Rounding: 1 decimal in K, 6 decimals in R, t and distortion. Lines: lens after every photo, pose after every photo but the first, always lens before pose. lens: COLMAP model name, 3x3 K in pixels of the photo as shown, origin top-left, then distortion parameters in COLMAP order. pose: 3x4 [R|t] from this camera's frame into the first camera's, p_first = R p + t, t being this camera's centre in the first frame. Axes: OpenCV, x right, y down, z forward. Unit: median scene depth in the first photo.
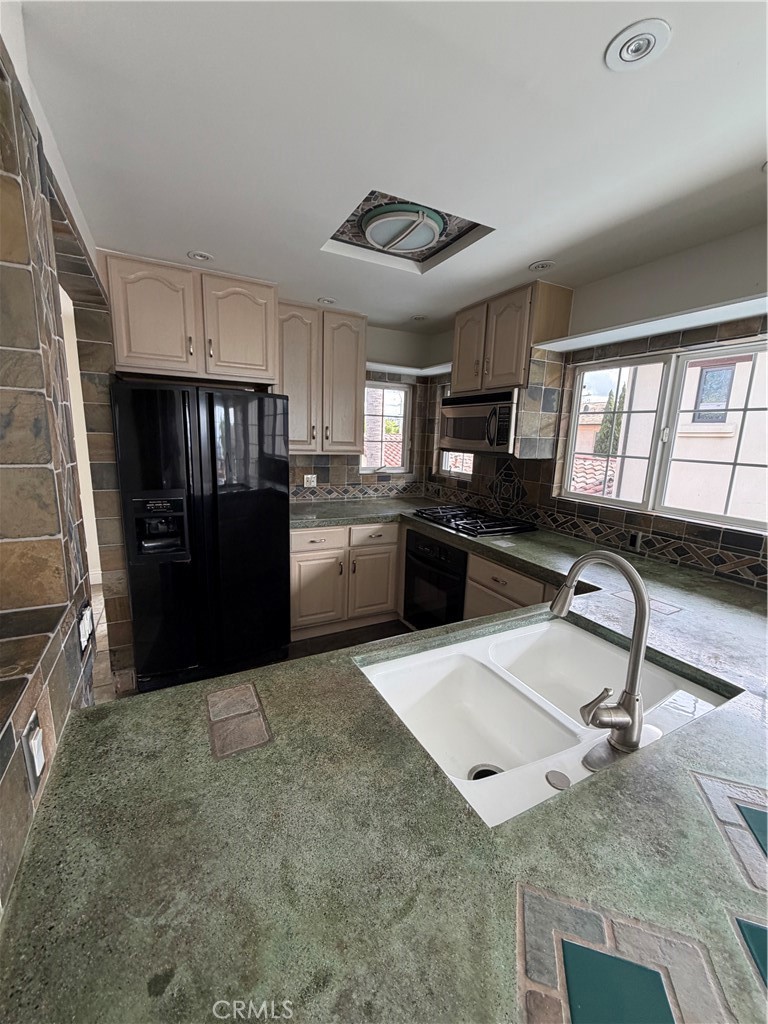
lens RADIAL K [[407.4, 0, 381.9], [0, 407.4, 510.3], [0, 0, 1]] dist [-0.000536, -0.000228]
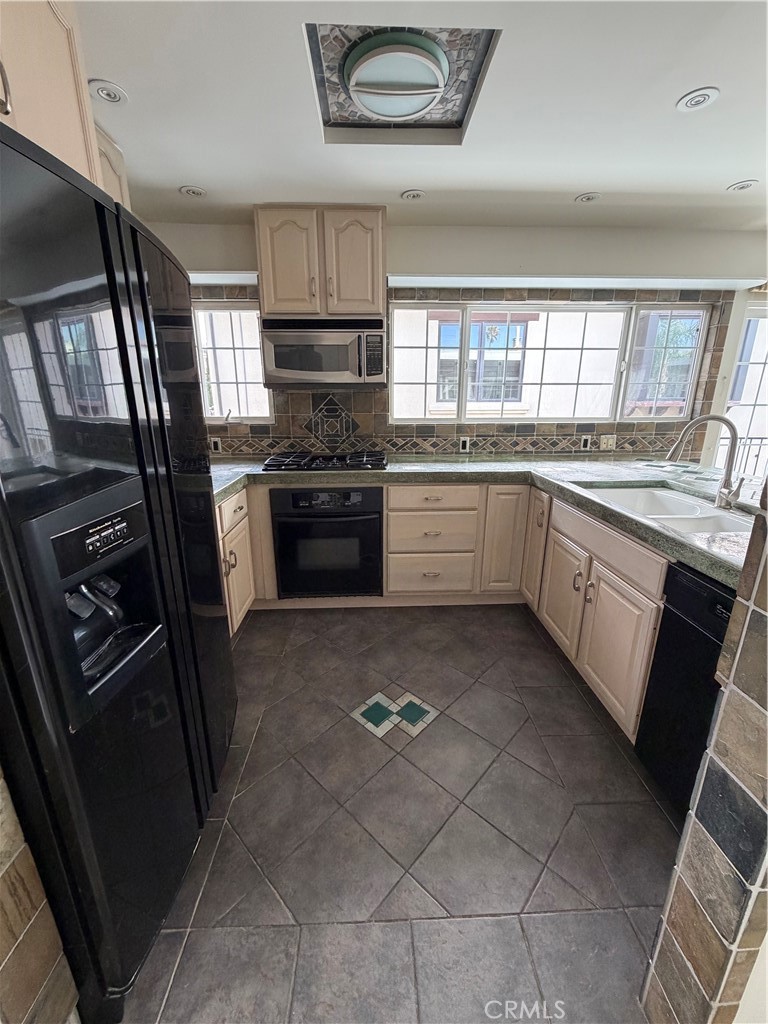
lens RADIAL K [[407.4, 0, 386.8], [0, 407.4, 509.5], [0, 0, 1]] dist [-0.000536, -0.000228]
pose [[0.412331, -0.278549, 0.867406, -0.652399], [0.181919, 0.958111, 0.221200, -0.060263], [-0.892686, 0.066590, 0.445732, 0.547793]]
